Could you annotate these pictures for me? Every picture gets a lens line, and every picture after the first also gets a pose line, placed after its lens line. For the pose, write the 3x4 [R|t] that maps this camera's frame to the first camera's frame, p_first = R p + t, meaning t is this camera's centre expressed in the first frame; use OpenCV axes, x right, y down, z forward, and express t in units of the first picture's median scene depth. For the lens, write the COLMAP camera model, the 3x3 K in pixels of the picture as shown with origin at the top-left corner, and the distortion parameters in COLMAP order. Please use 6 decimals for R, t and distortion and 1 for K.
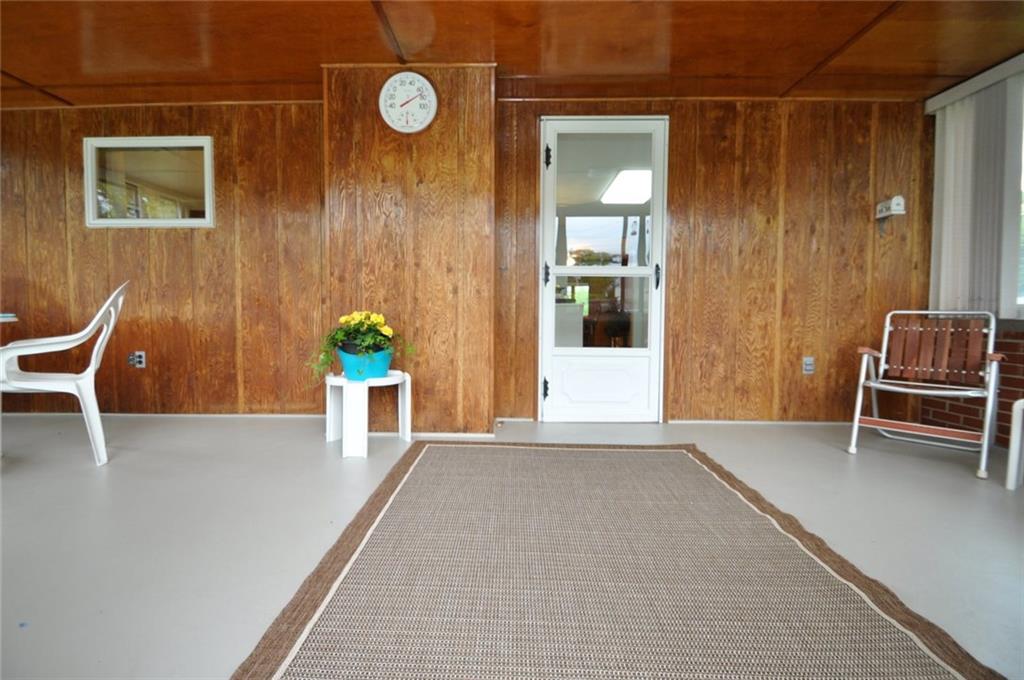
lens RADIAL K [[453.5, 0, 512.0], [0, 453.5, 340.0], [0, 0, 1]] dist [0.001939, -0.007946]
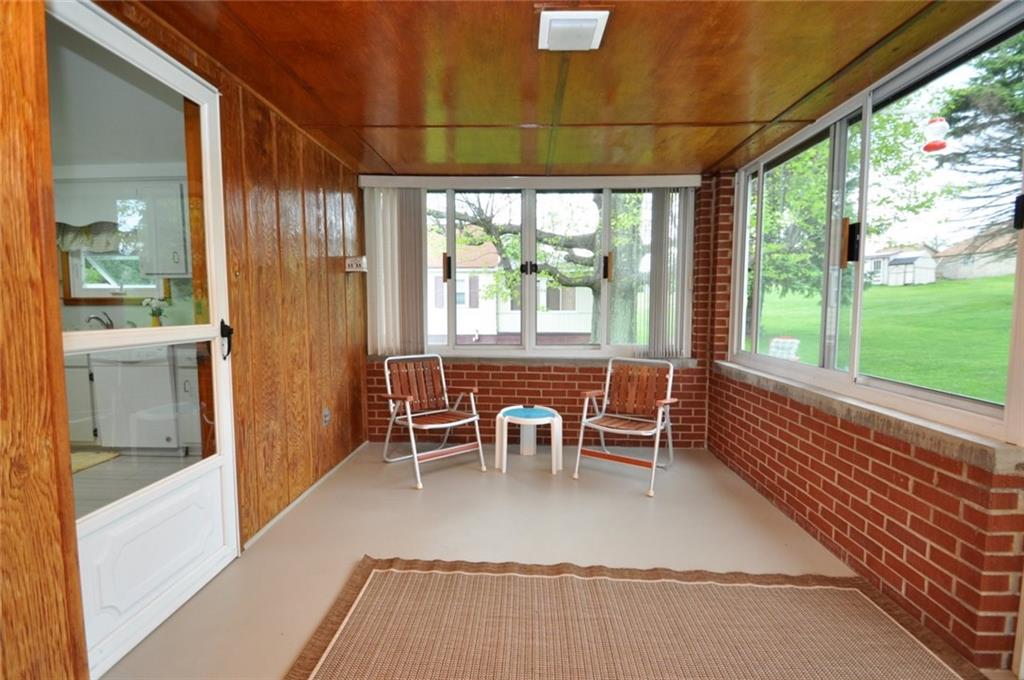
lens RADIAL K [[453.5, 0, 512.0], [0, 453.5, 340.0], [0, 0, 1]] dist [0.001939, -0.007946]
pose [[0.031712, -0.078383, 0.996419, -0.303420], [0.042045, 0.996142, 0.077023, -0.170236], [-0.998612, 0.039452, 0.034885, 0.566202]]
